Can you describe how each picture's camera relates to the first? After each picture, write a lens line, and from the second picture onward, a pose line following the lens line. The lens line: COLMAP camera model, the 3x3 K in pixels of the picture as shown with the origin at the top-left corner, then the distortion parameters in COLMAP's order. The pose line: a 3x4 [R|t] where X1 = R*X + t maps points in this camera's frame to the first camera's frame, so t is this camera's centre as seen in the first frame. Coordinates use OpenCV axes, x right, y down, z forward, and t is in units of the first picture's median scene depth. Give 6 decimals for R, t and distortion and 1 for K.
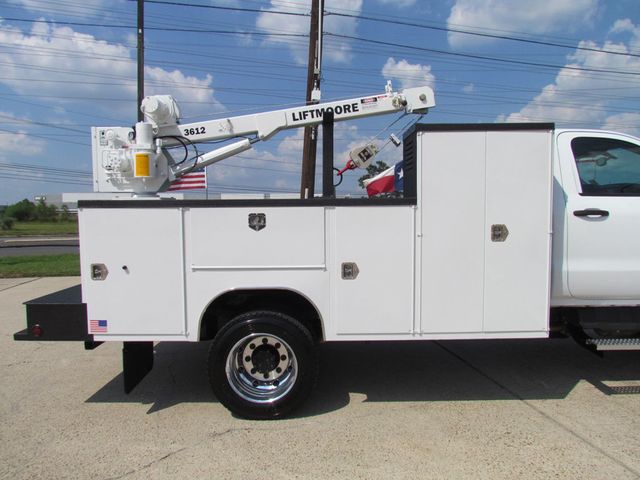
lens RADIAL K [[456.6, 0, 320.0], [0, 456.6, 240.0], [0, 0, 1]] dist [-0.015803, 0.004445]
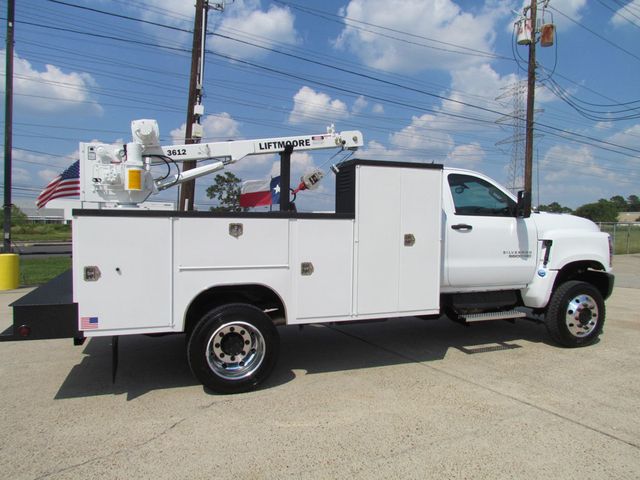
lens RADIAL K [[456.6, 0, 320.0], [0, 456.6, 240.0], [0, 0, 1]] dist [-0.015803, 0.004445]
pose [[0.943409, 0.004261, 0.331604, -0.315978], [0.003694, 0.999720, -0.023356, 0.015684], [-0.331611, 0.023259, 0.943130, -0.223957]]
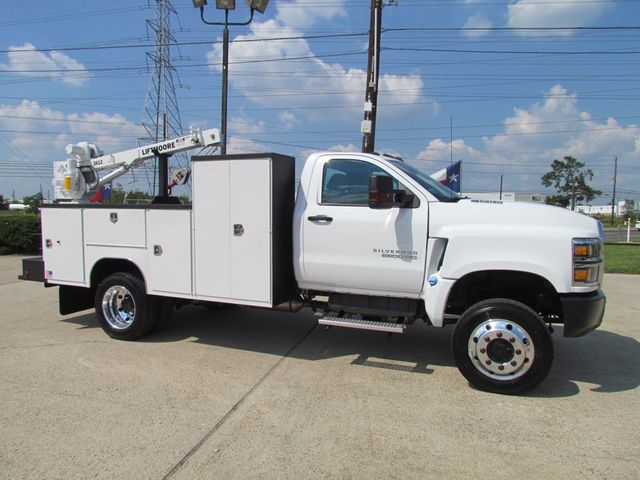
lens RADIAL K [[456.6, 0, 320.0], [0, 456.6, 240.0], [0, 0, 1]] dist [-0.015803, 0.004445]
pose [[0.919856, 0.046973, -0.389435, 1.137372], [-0.044858, 0.998888, 0.014528, -0.016428], [0.389684, 0.004106, 0.920940, -0.215676]]
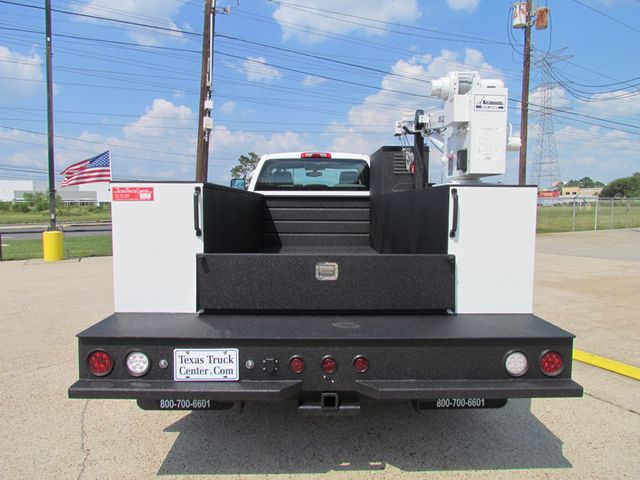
lens RADIAL K [[456.6, 0, 320.0], [0, 456.6, 240.0], [0, 0, 1]] dist [-0.015803, 0.004445]
pose [[0.961077, -0.018945, 0.275631, -0.223586], [0.013146, 0.999652, 0.022873, 0.040562], [-0.275968, -0.018360, 0.960991, -0.783395]]
